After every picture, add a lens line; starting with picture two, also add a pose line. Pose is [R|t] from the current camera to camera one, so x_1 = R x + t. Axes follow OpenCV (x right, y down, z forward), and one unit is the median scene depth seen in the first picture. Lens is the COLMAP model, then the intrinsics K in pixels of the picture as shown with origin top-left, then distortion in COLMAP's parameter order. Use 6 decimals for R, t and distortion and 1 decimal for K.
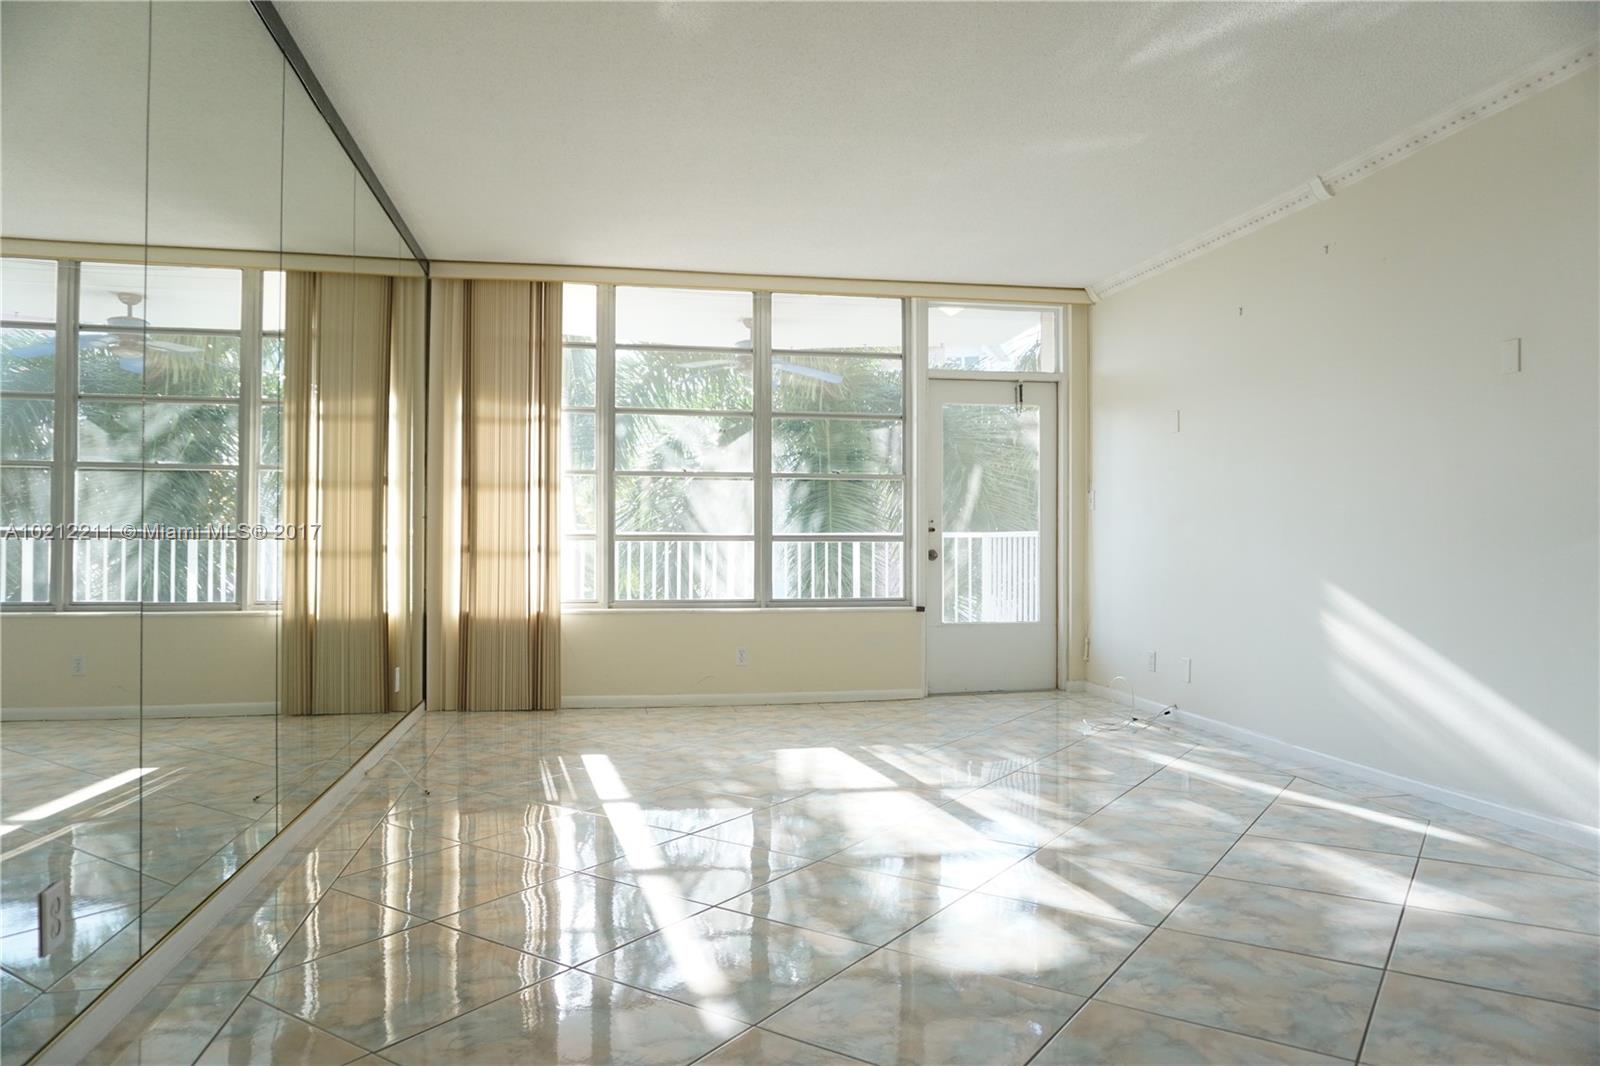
lens RADIAL K [[1083.7, 0, 798.6], [0, 1083.7, 532.5], [0, 0, 1]] dist [-0.040723, 0.031910]
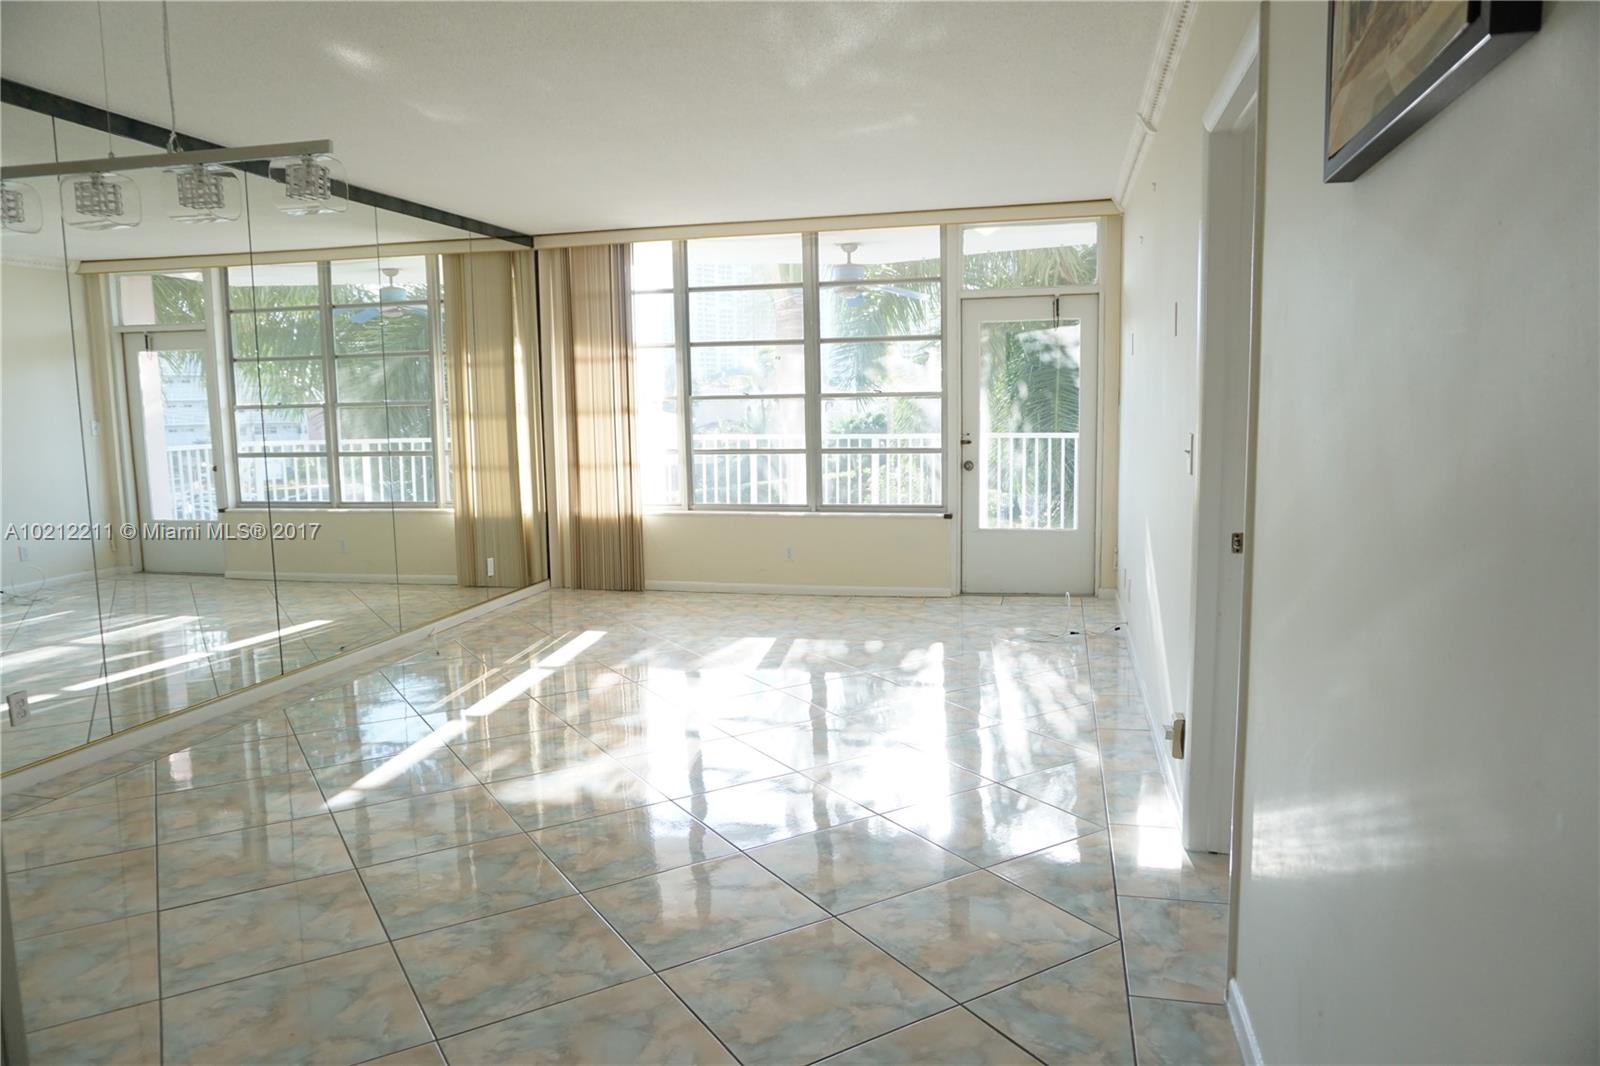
lens RADIAL K [[1083.7, 0, 803.2], [0, 1083.7, 532.7], [0, 0, 1]] dist [-0.040723, 0.031910]
pose [[0.911859, 0.025367, -0.409719, 0.461842], [0.018283, 0.994589, 0.102268, -0.028889], [0.410096, -0.100745, 0.906461, -0.052923]]
